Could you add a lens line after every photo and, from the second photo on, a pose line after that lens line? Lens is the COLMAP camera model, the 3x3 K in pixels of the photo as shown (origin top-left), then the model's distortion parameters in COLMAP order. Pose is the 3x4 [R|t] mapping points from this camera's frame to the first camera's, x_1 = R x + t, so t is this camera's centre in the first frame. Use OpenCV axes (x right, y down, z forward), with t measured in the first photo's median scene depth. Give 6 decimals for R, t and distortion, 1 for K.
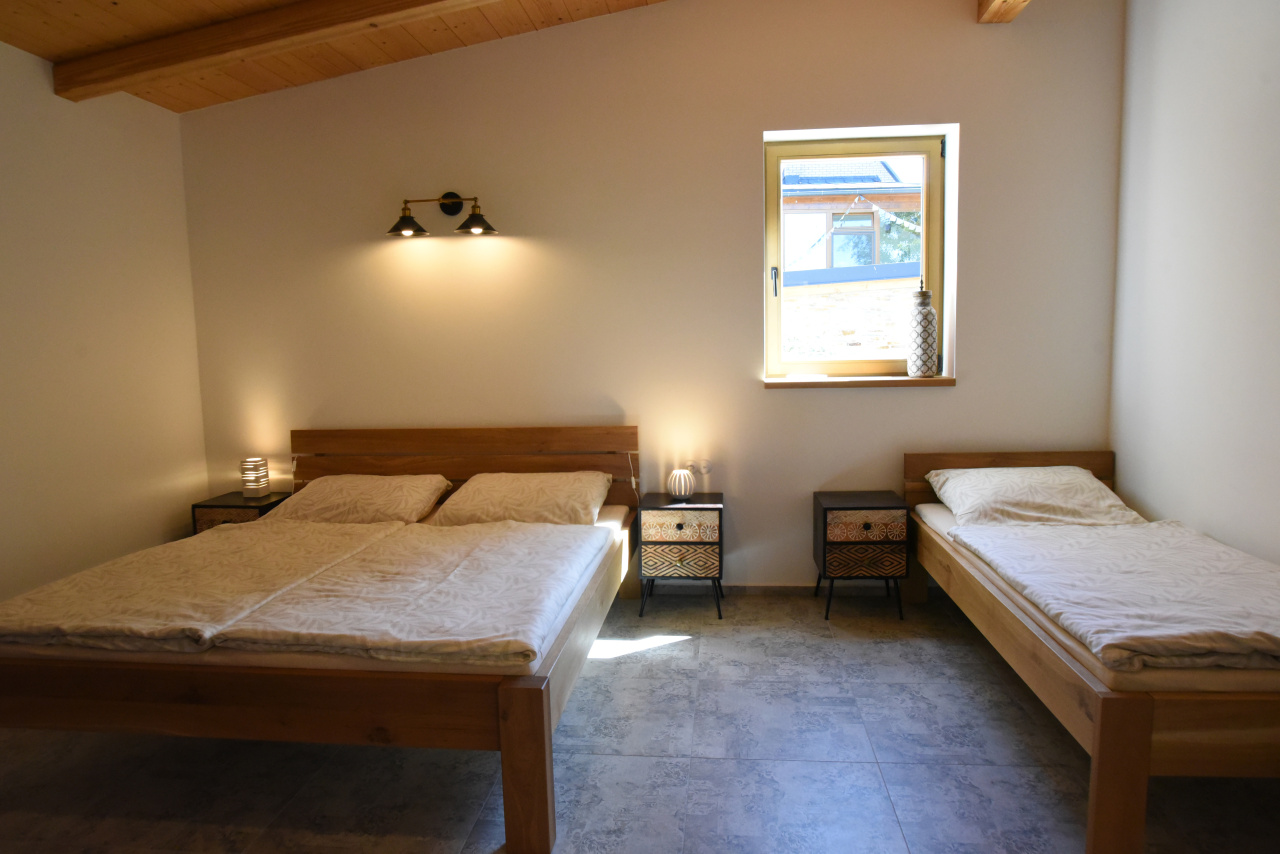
lens RADIAL K [[809.6, 0, 641.9], [0, 809.6, 427.8], [0, 0, 1]] dist [-0.000941, -0.000125]
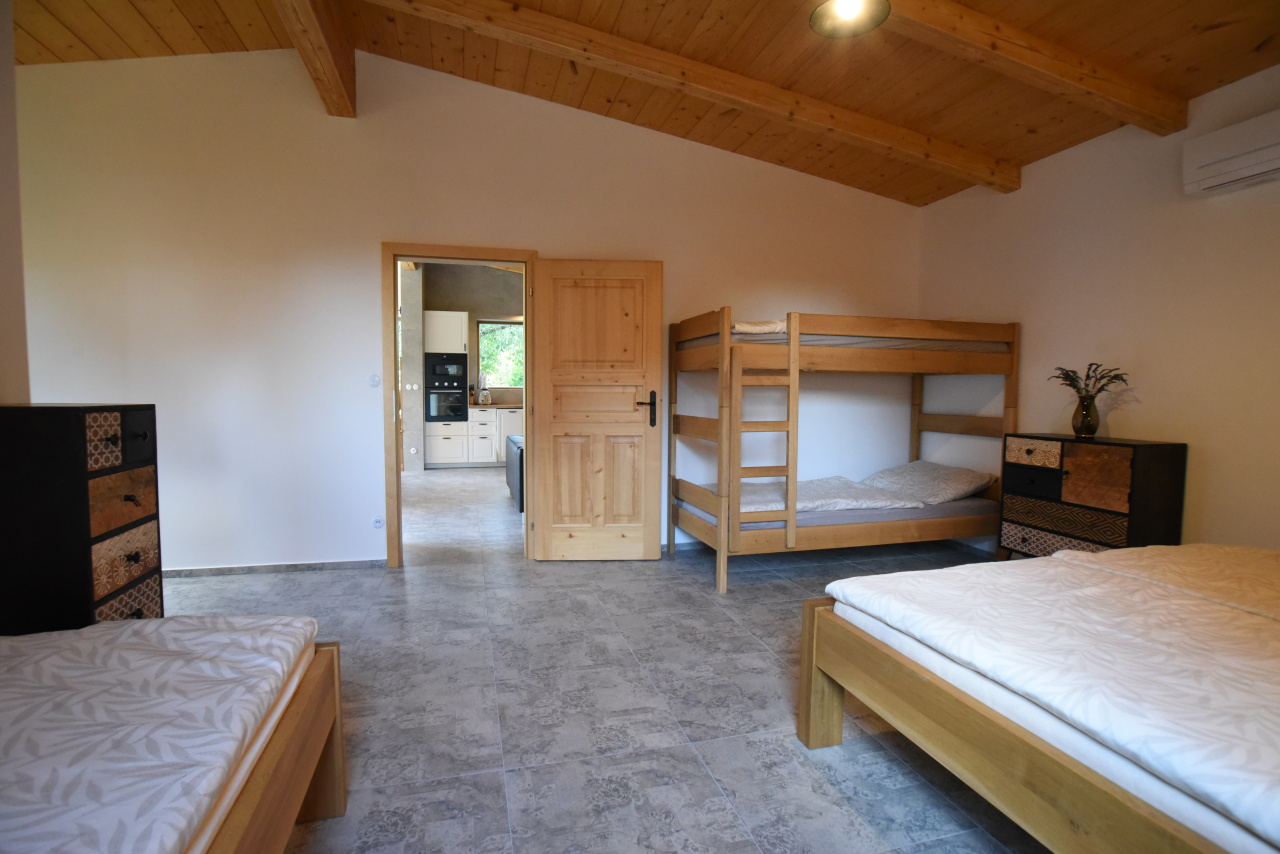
lens RADIAL K [[642.9, 0, 639.9], [0, 642.9, 427.3], [0, 0, 1]] dist [-0.004266, -0.000087]
pose [[-0.933257, 0.032692, -0.357718, 0.408640], [-0.027989, 0.986204, 0.163150, -0.088029], [0.358117, 0.162273, -0.919467, 1.580426]]
